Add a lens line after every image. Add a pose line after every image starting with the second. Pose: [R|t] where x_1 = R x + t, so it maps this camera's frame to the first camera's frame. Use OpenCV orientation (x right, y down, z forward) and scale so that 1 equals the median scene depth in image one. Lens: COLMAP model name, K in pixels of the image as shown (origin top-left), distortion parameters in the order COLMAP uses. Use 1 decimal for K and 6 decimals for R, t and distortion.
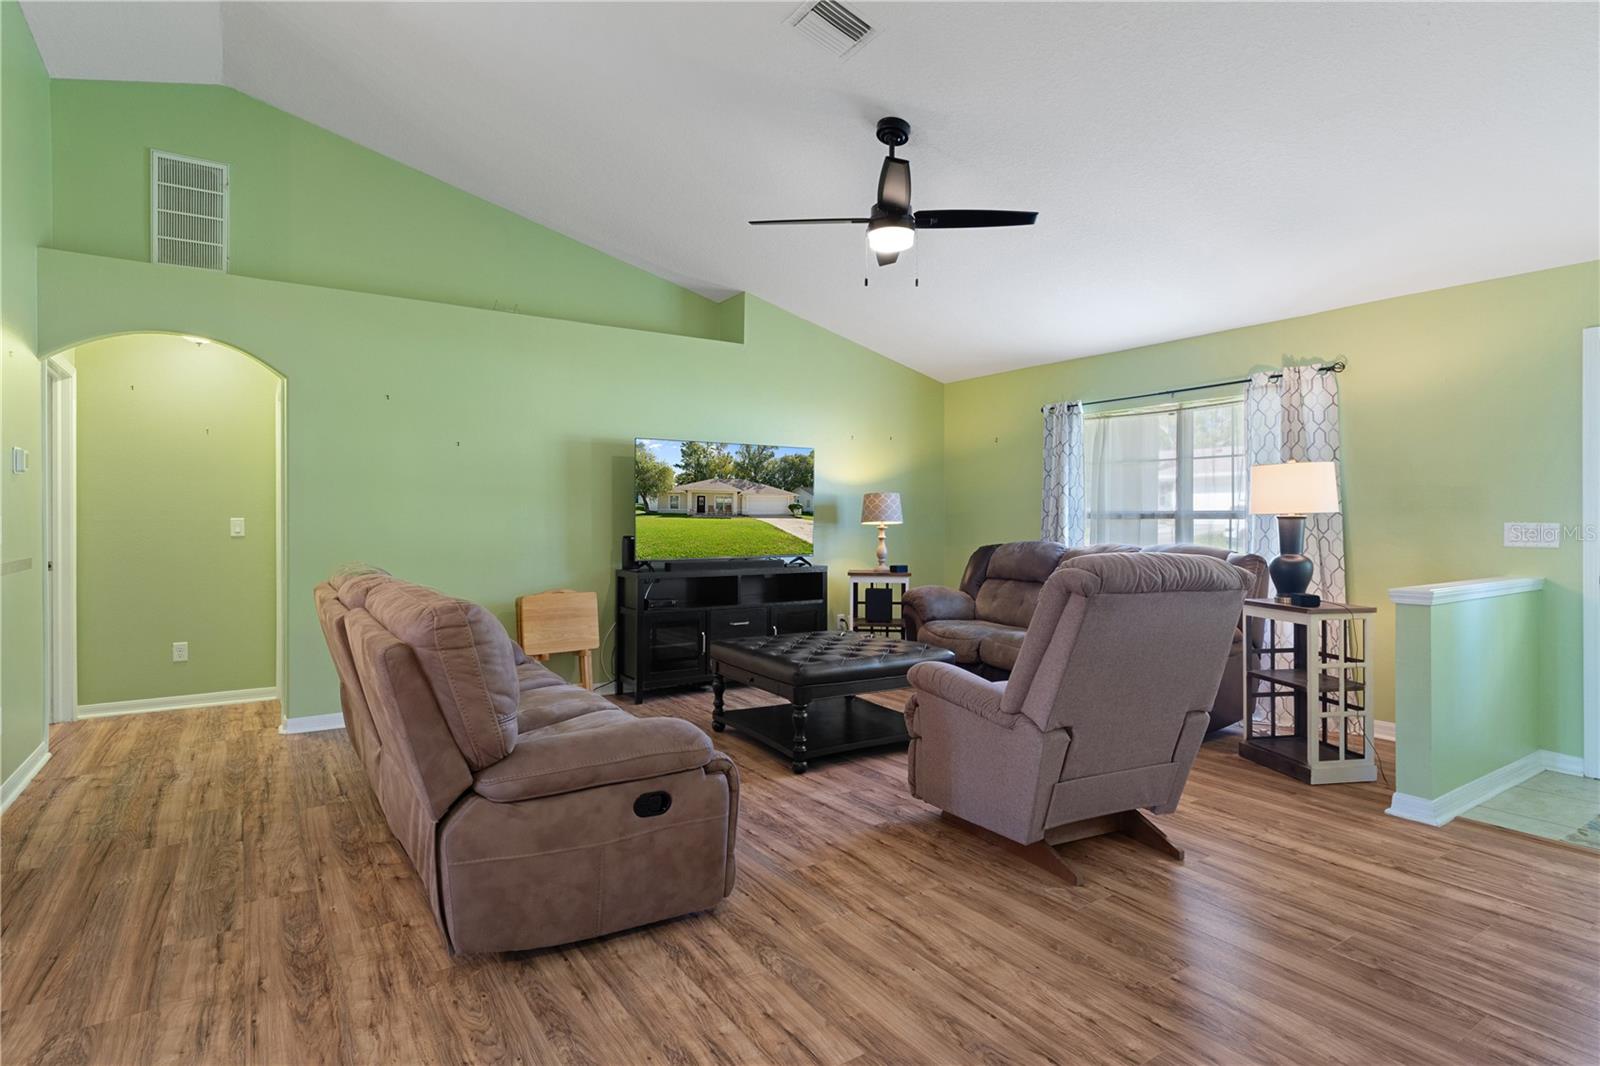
lens RADIAL K [[841.4, 0, 803.3], [0, 841.4, 520.5], [0, 0, 1]] dist [0.006300, -0.003631]
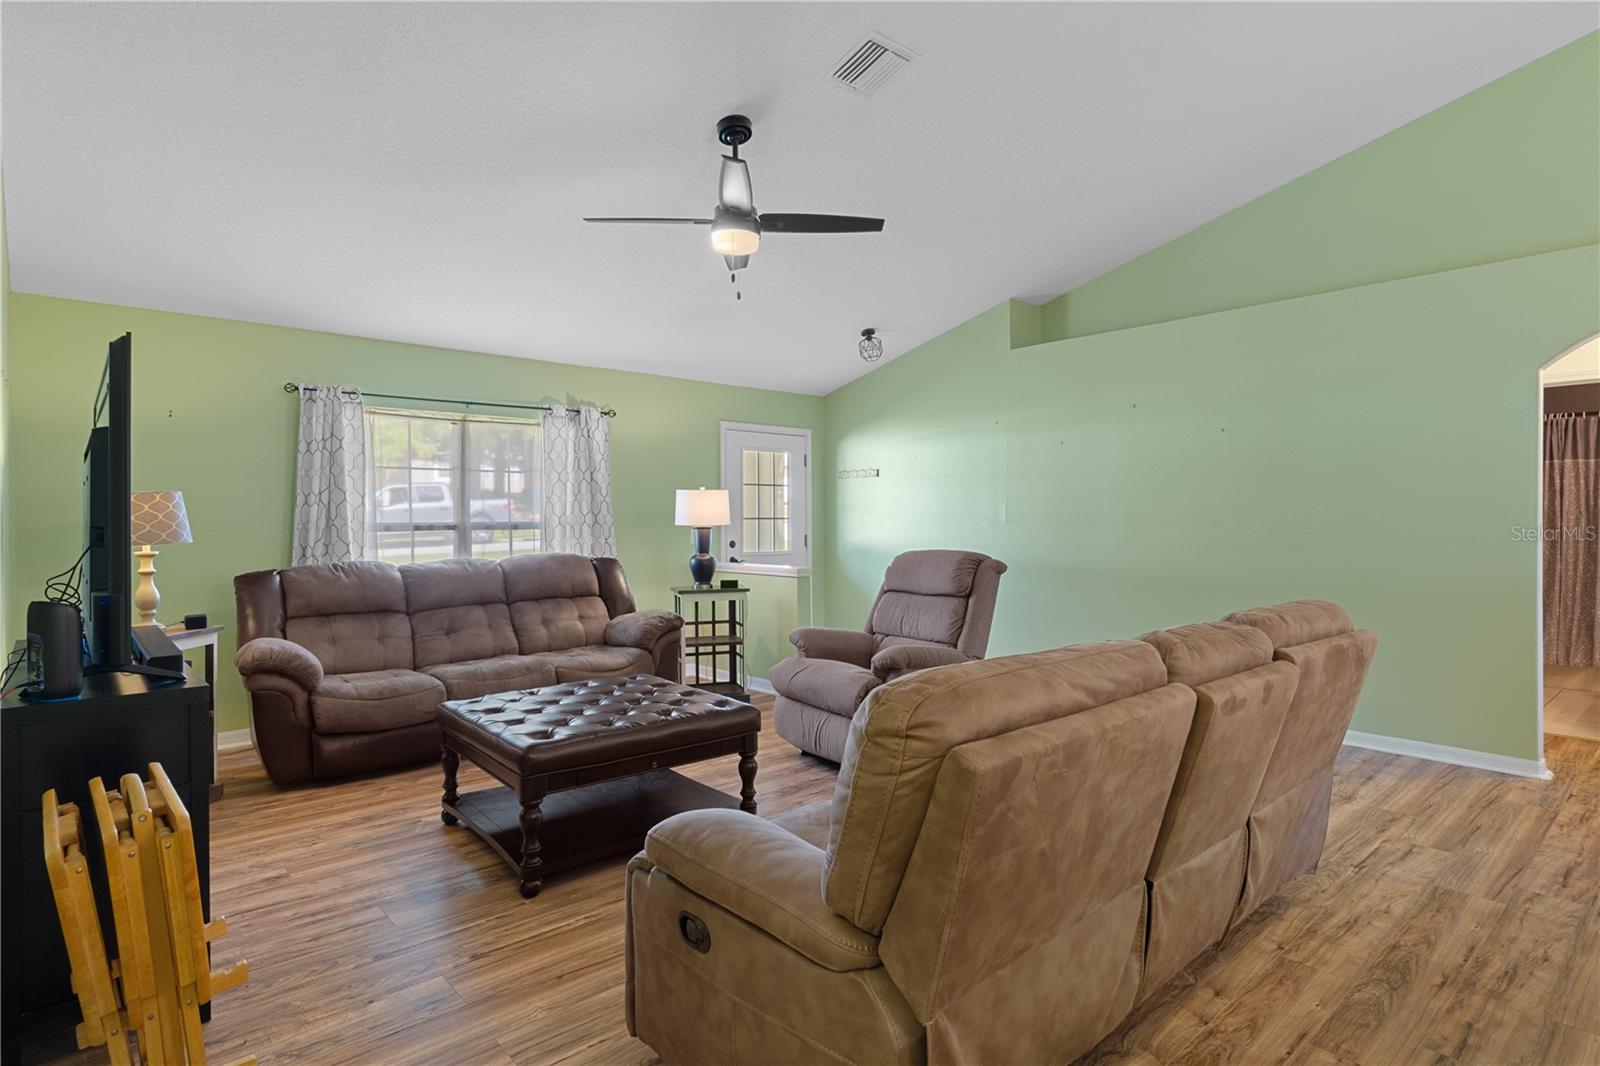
lens RADIAL K [[841.4, 0, 807.8], [0, 841.4, 526.2], [0, 0, 1]] dist [0.006300, -0.003631]
pose [[-0.151953, -0.009037, 0.988346, -0.919954], [0.008375, 0.999911, 0.010431, -0.020884], [-0.988352, 0.009862, -0.151863, 1.144555]]
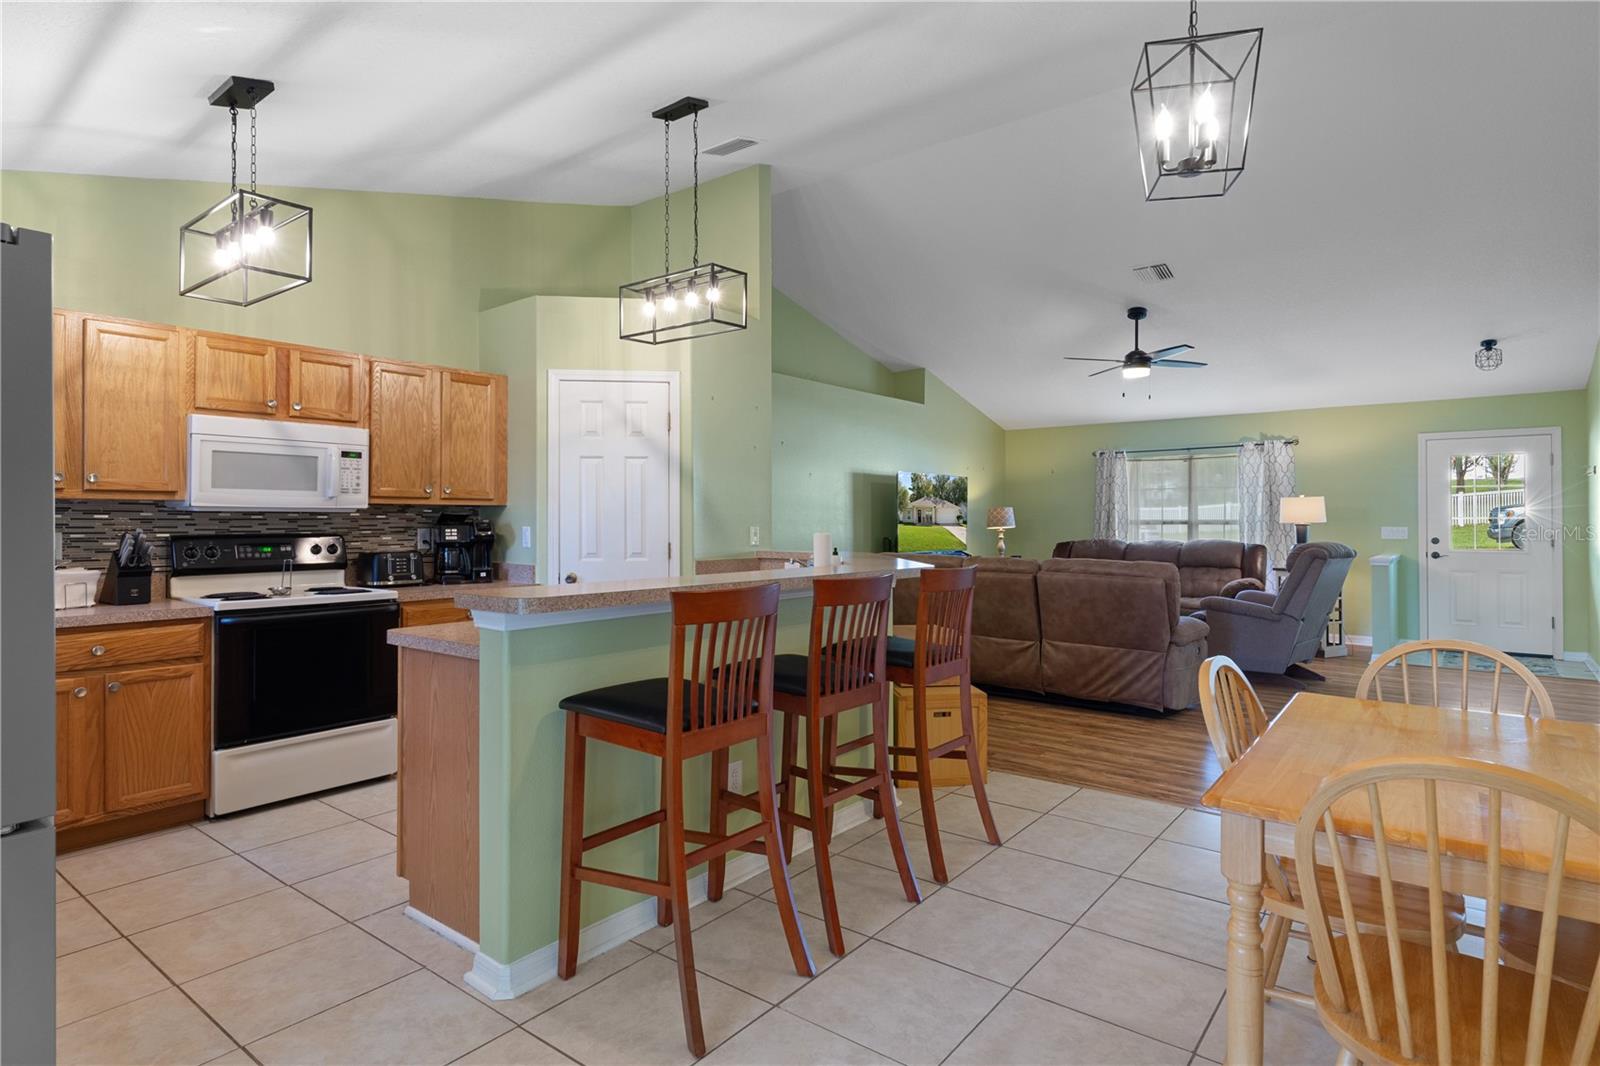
lens RADIAL K [[841.4, 0, 805.0], [0, 841.4, 514.1], [0, 0, 1]] dist [0.006300, -0.003631]
pose [[0.954073, 0.001988, 0.299568, -1.195631], [0.000979, 0.999952, -0.009757, -0.010767], [-0.299573, 0.009602, 0.954025, -0.553299]]
